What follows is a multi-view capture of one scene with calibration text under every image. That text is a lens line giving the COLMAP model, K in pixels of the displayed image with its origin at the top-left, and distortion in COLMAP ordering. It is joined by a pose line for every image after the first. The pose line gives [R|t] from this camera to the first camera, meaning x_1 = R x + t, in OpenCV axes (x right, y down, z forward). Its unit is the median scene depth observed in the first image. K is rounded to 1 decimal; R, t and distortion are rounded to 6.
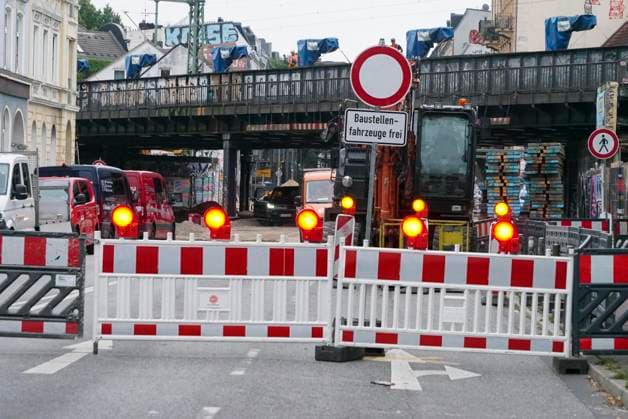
lens RADIAL K [[2294.6, 0, 314.0], [0, 2294.6, 209.5], [0, 0, 1]] dist [-0.016796, -1.392950]
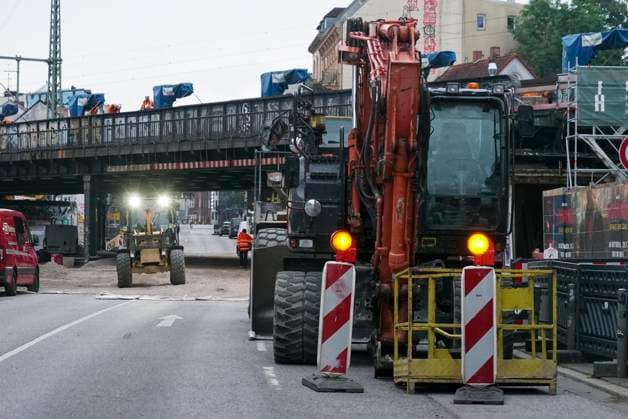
lens RADIAL K [[1836.5, 0, 314.0], [0, 1836.5, 209.5], [0, 0, 1]] dist [-0.116498, -0.554520]
pose [[0.995830, -0.015103, 0.089974, -0.010970], [0.016856, 0.999682, -0.018755, -0.000759], [-0.089662, 0.020193, 0.995768, 0.174484]]
